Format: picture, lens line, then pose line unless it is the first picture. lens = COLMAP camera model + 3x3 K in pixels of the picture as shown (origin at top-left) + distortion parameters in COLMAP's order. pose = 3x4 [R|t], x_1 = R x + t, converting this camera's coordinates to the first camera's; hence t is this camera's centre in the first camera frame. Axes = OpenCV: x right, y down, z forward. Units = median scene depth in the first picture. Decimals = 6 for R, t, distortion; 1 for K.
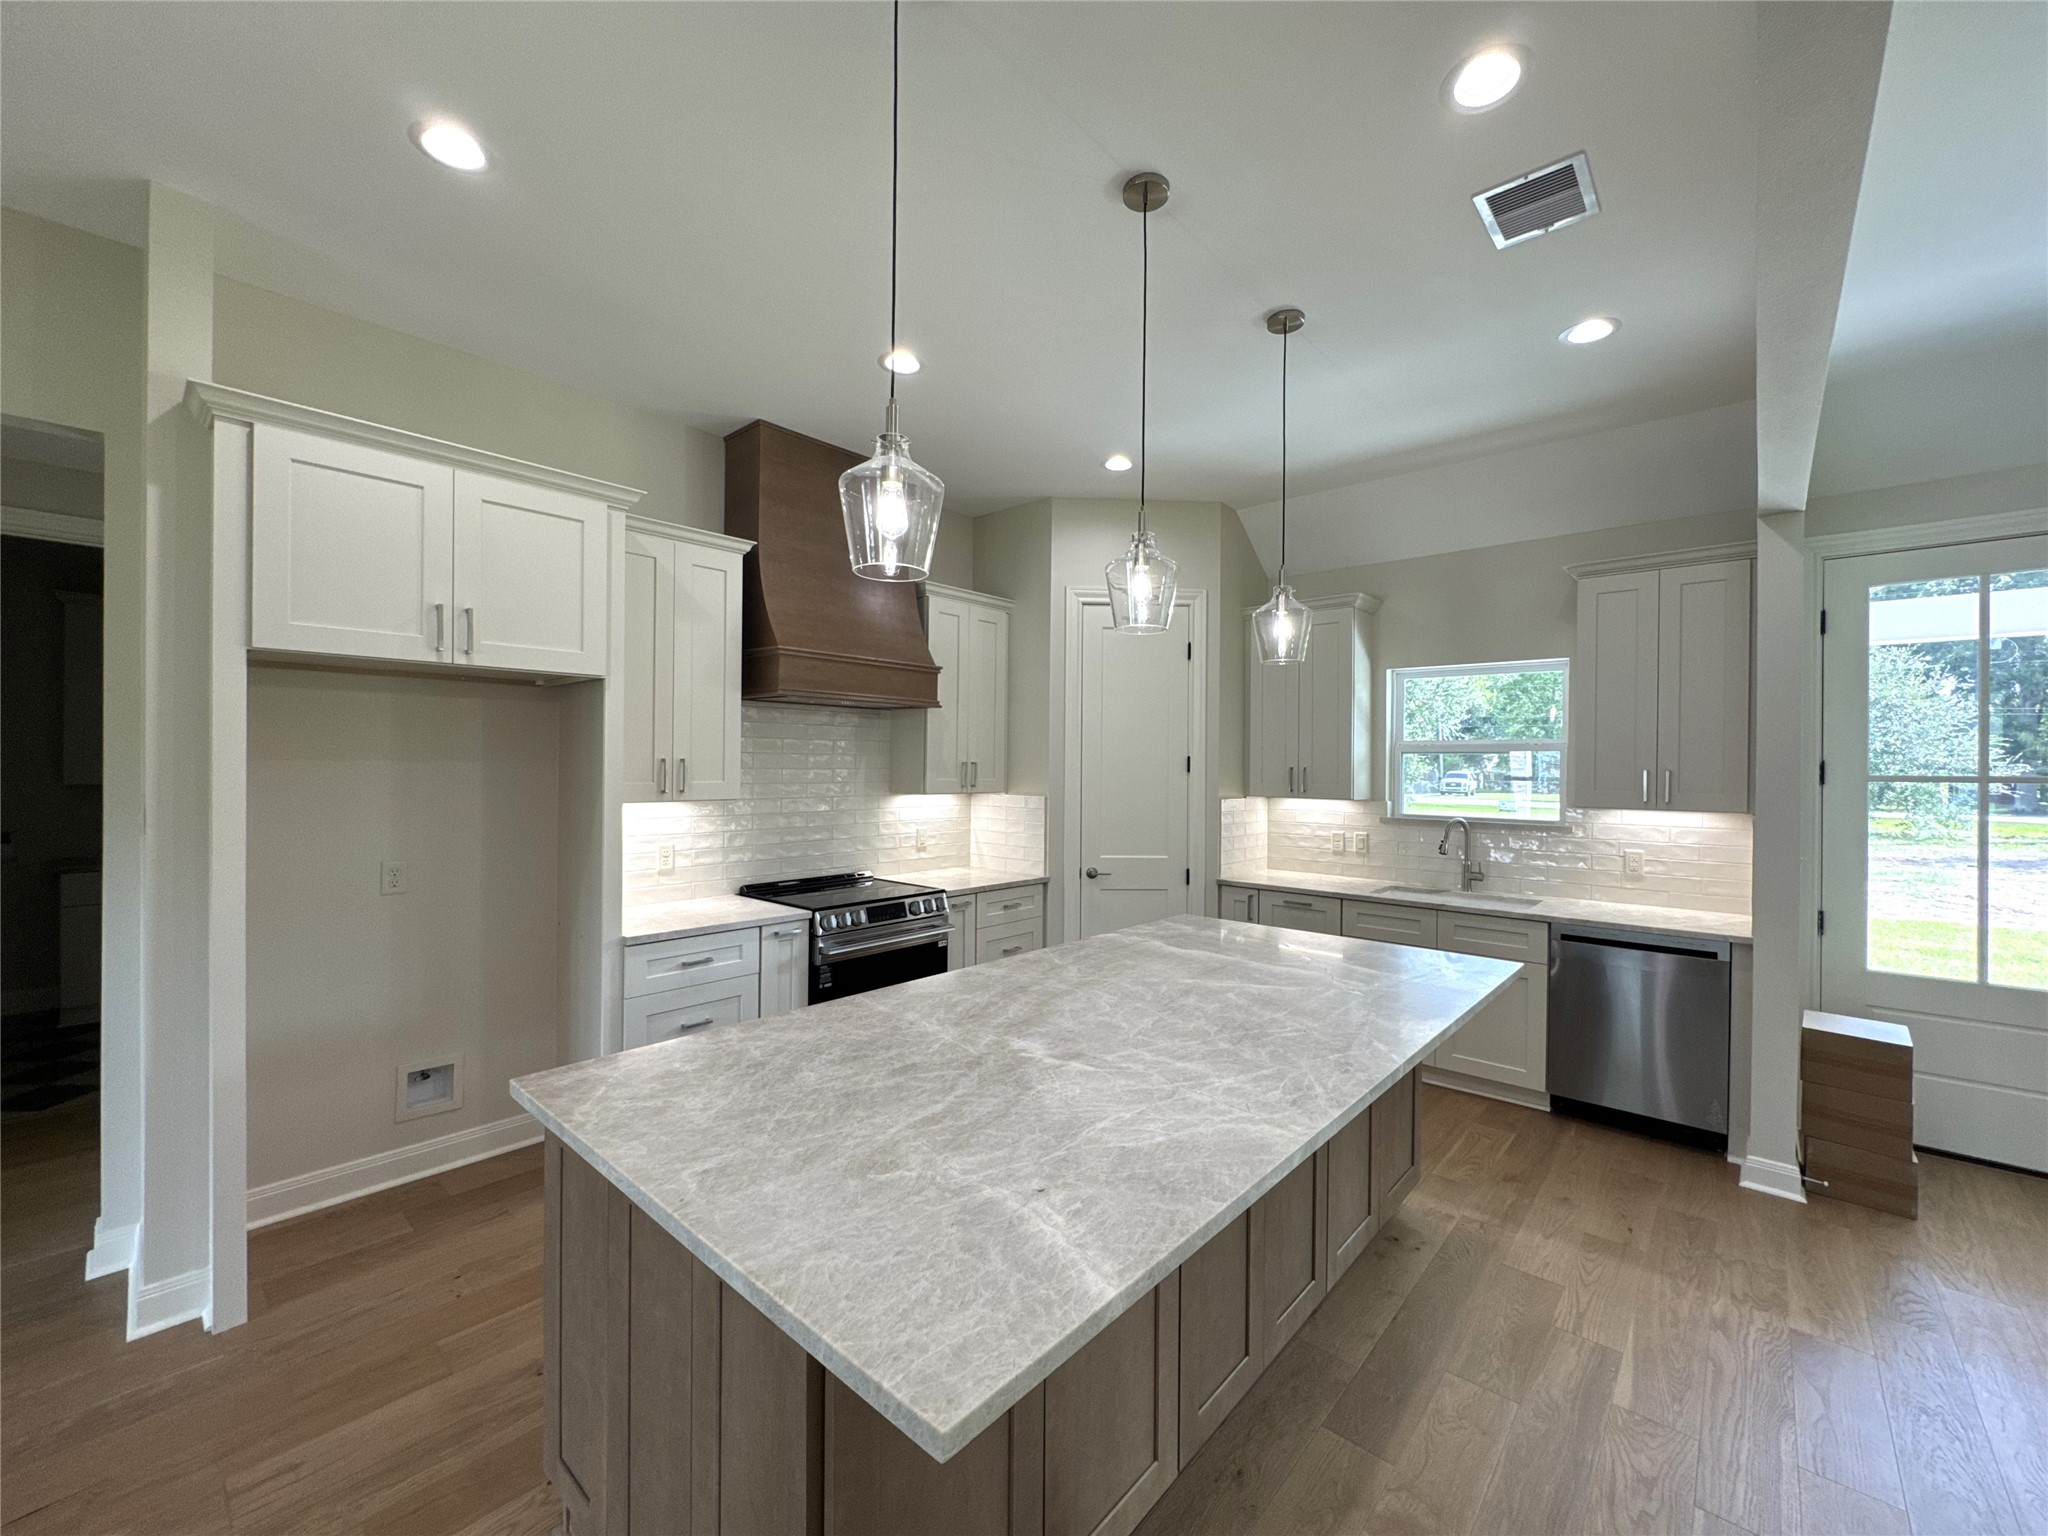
lens RADIAL K [[818.2, 0, 1020.7], [0, 818.2, 764.4], [0, 0, 1]] dist [-0.004404, -0.000462]
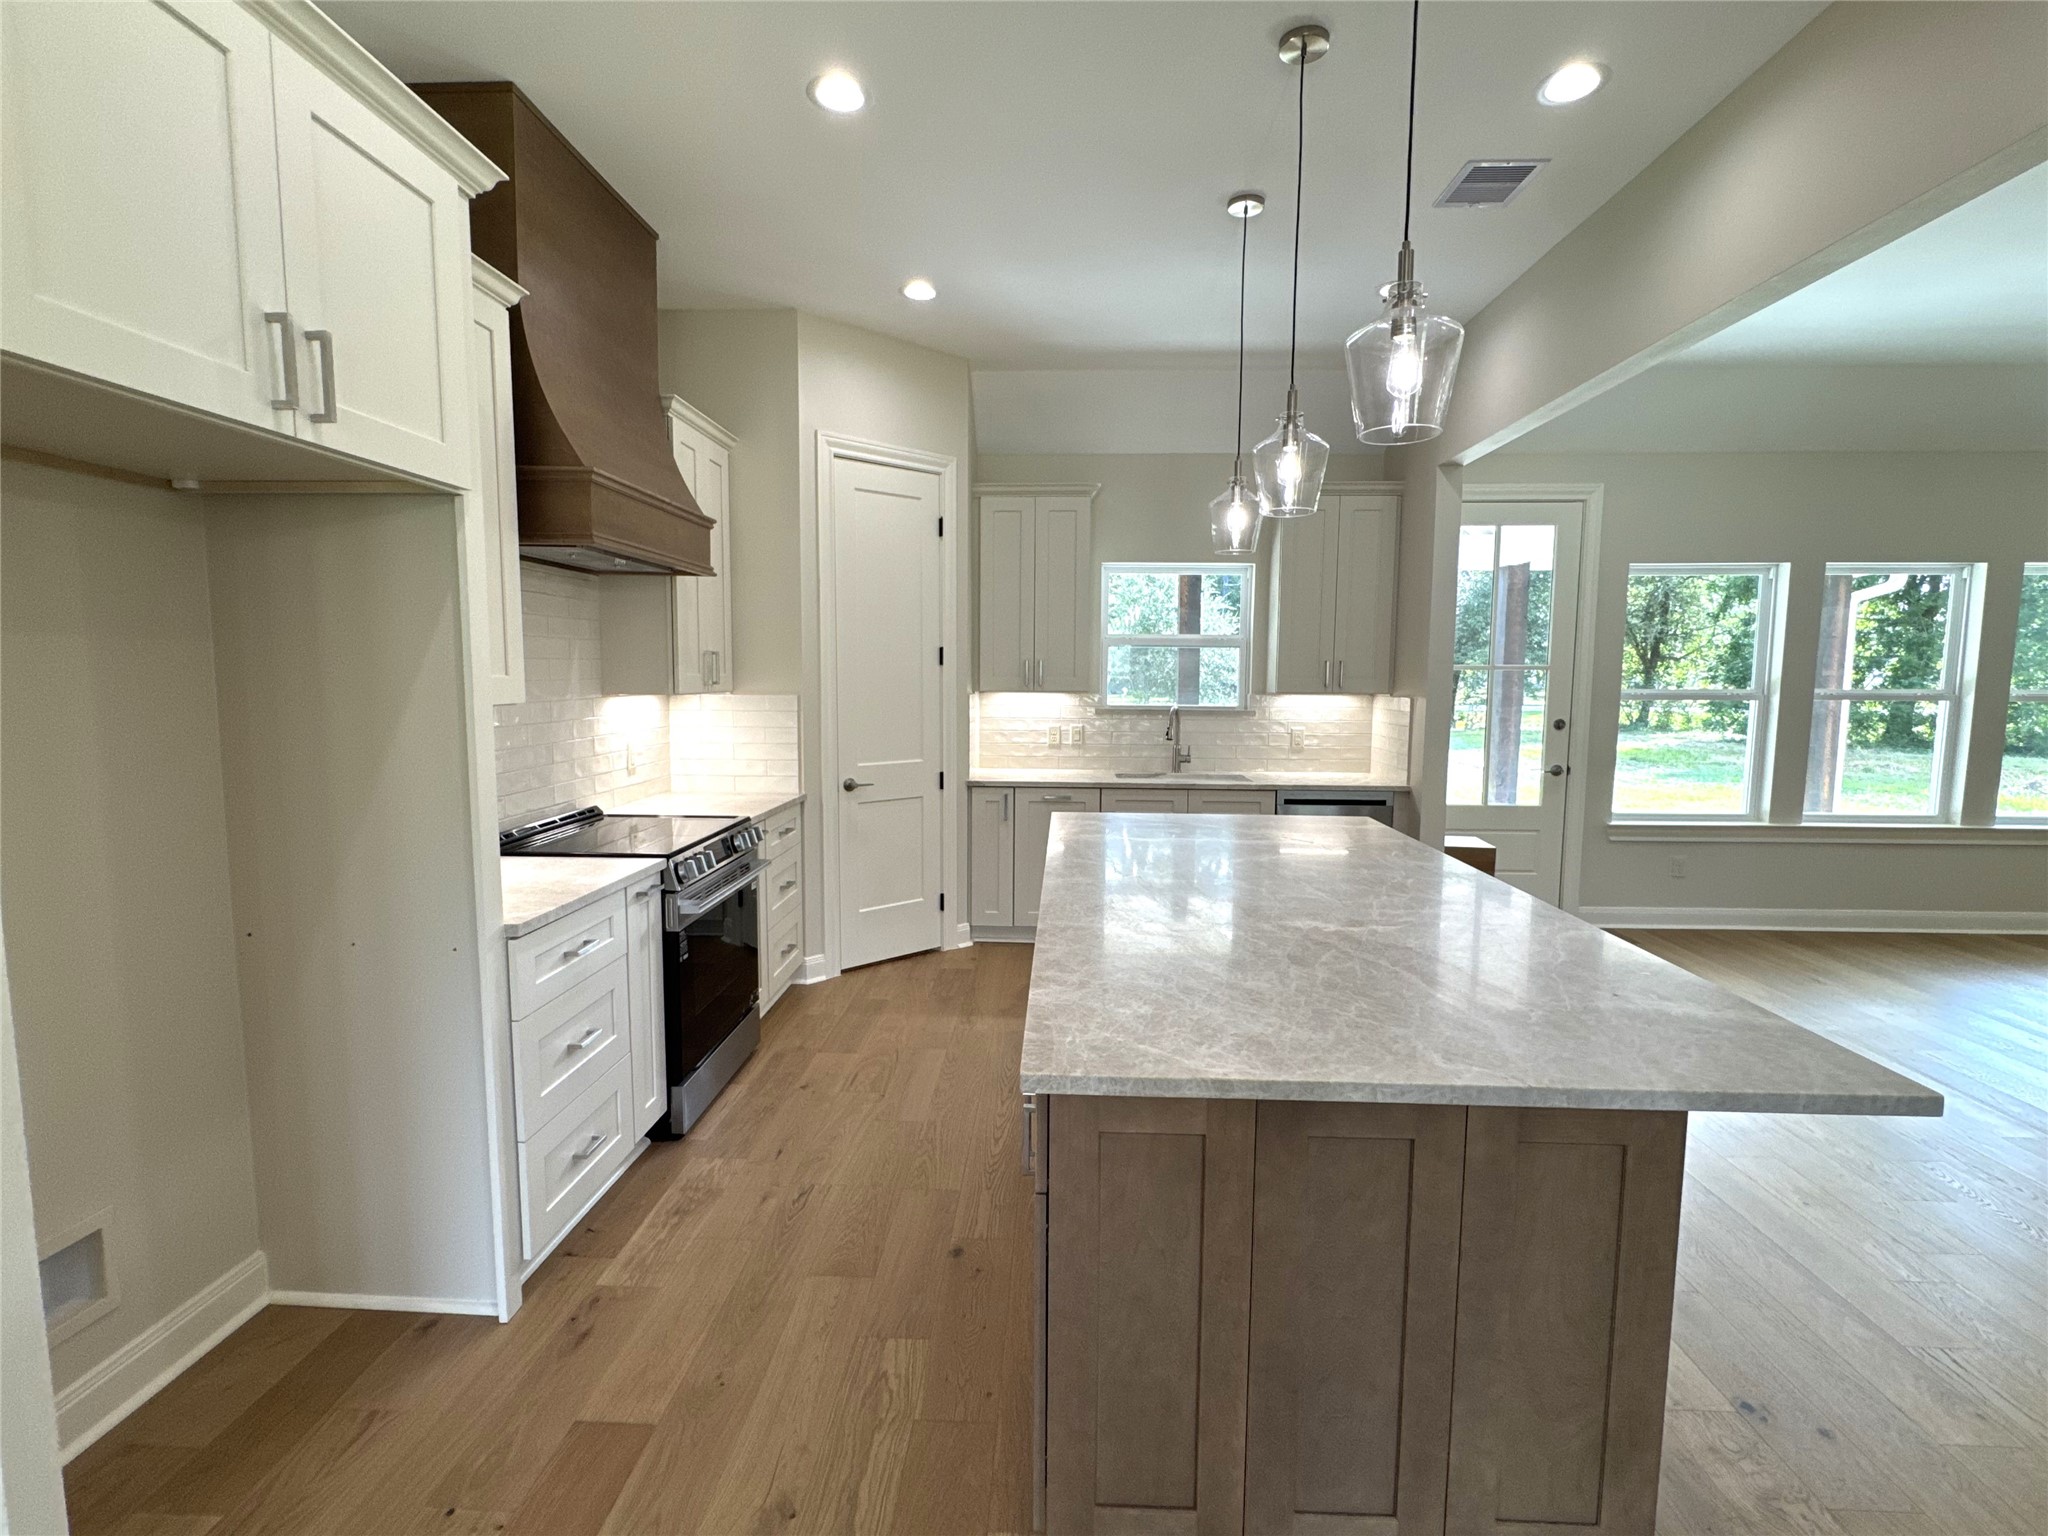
lens RADIAL K [[958.2, 0, 1019.3], [0, 958.2, 766.4], [0, 0, 1]] dist [-0.005172, -0.000623]
pose [[0.775140, -0.066182, 0.628313, -0.548184], [-0.000512, 0.994432, 0.105377, 0.013370], [-0.631789, -0.082004, 0.770791, 0.178647]]
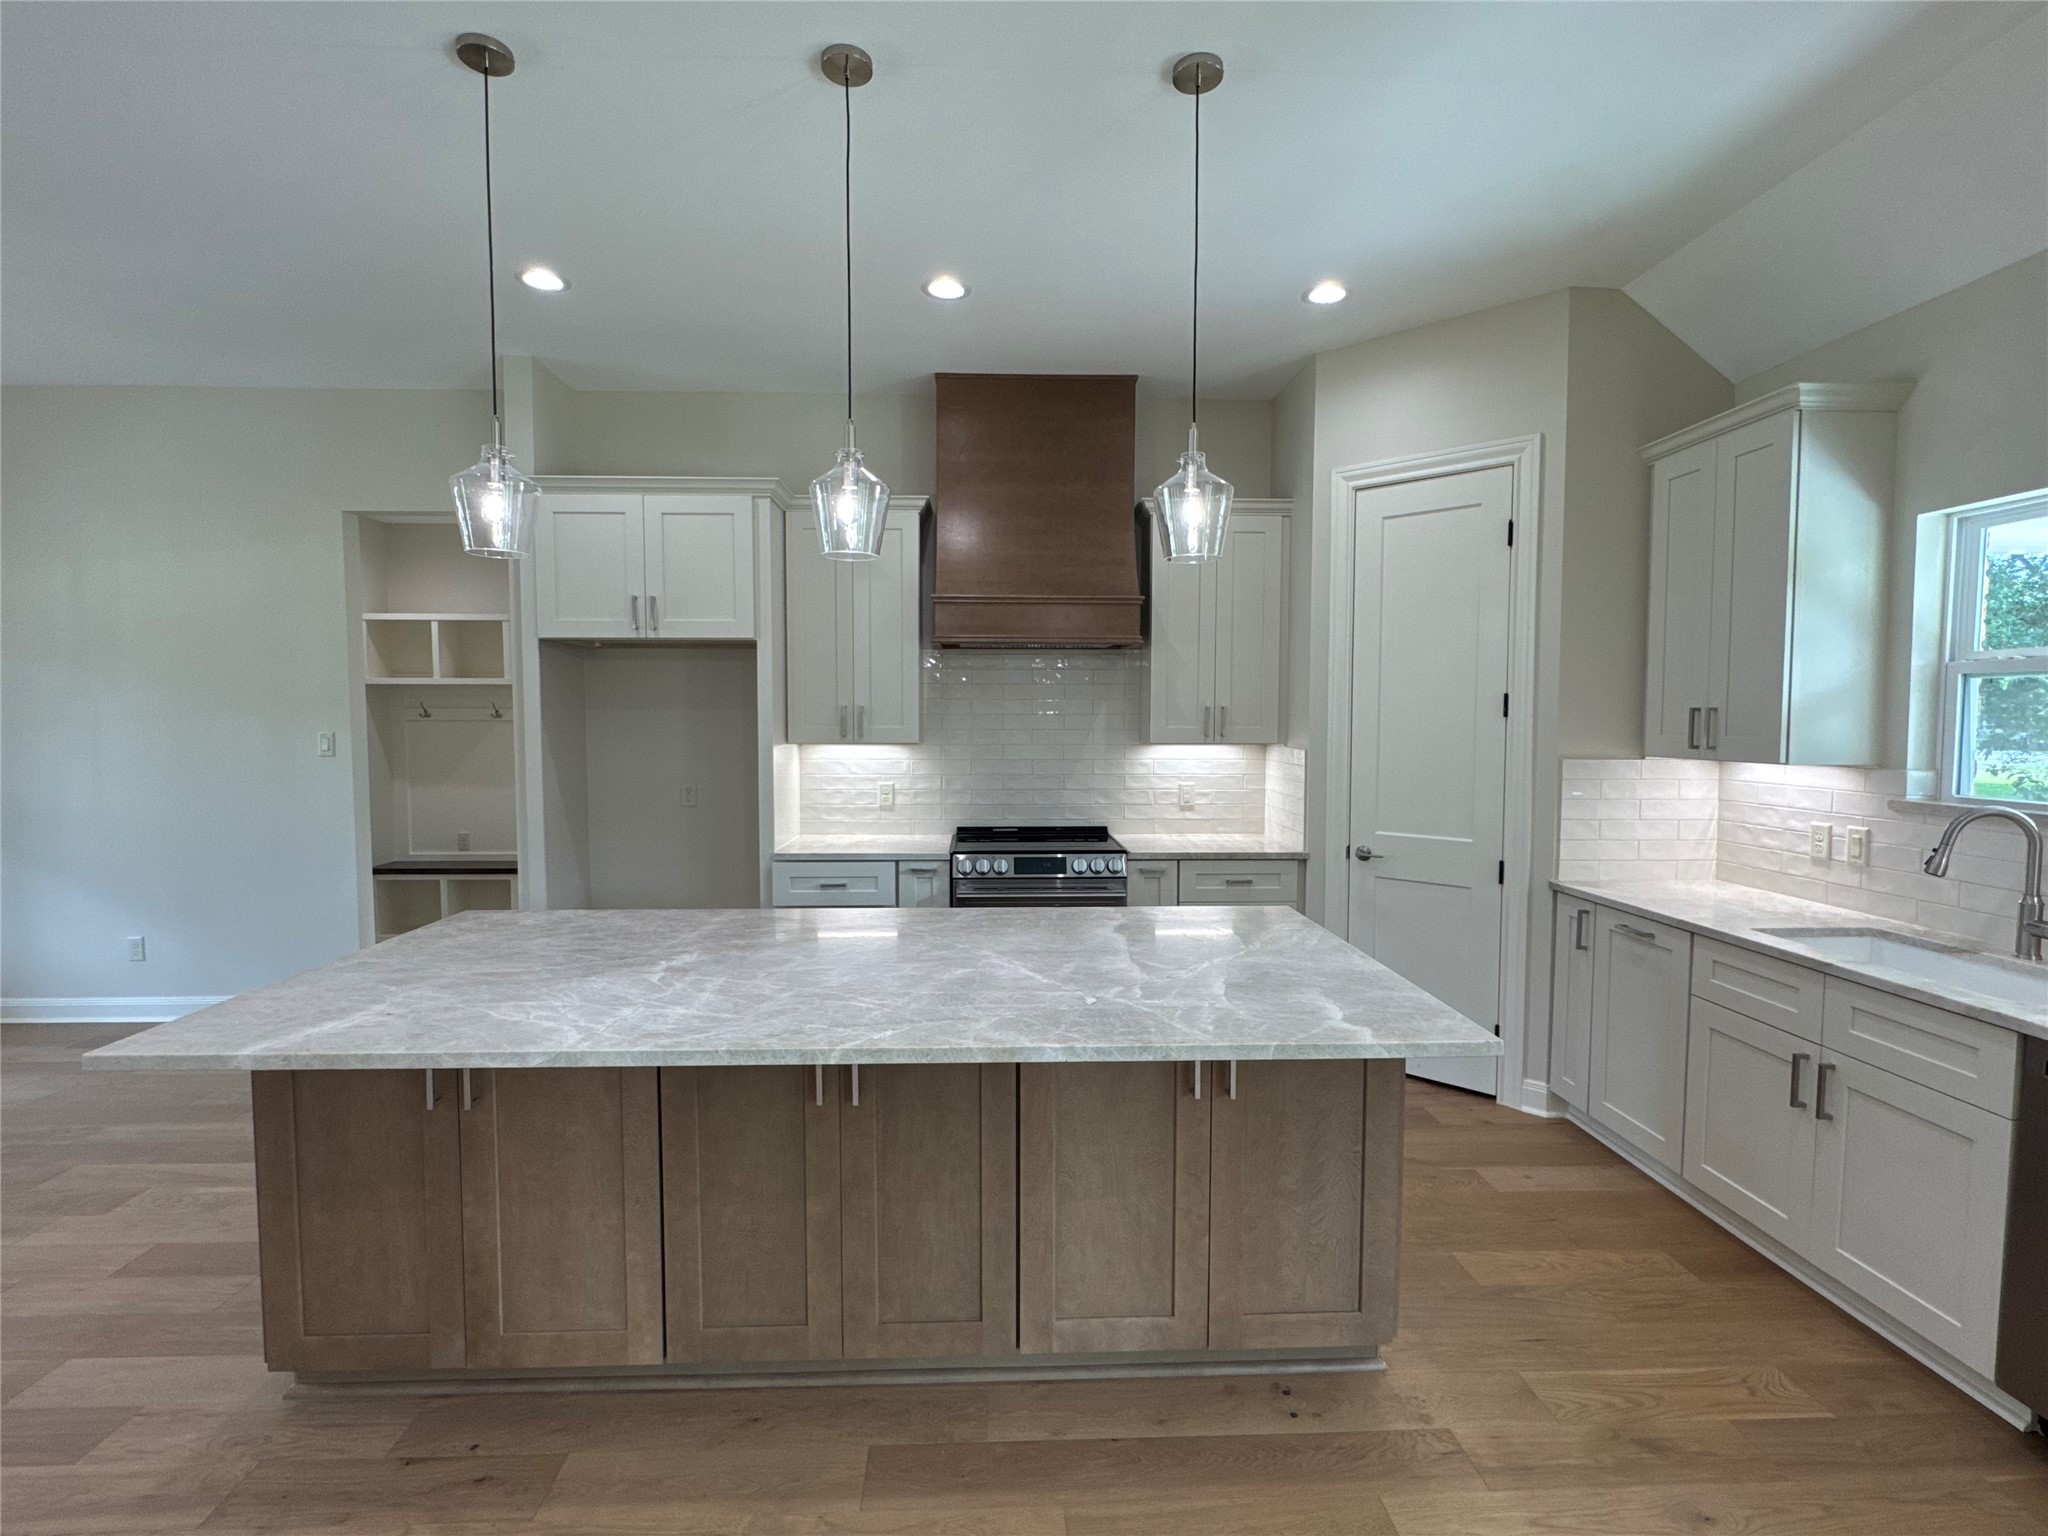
lens RADIAL K [[958.2, 0, 1019.3], [0, 958.2, 766.4], [0, 0, 1]] dist [-0.005172, -0.000623]
pose [[0.699218, 0.030203, -0.714271, 0.674884], [0.005462, 0.998852, 0.047584, 0.014651], [0.714888, -0.037173, 0.698250, 0.235122]]
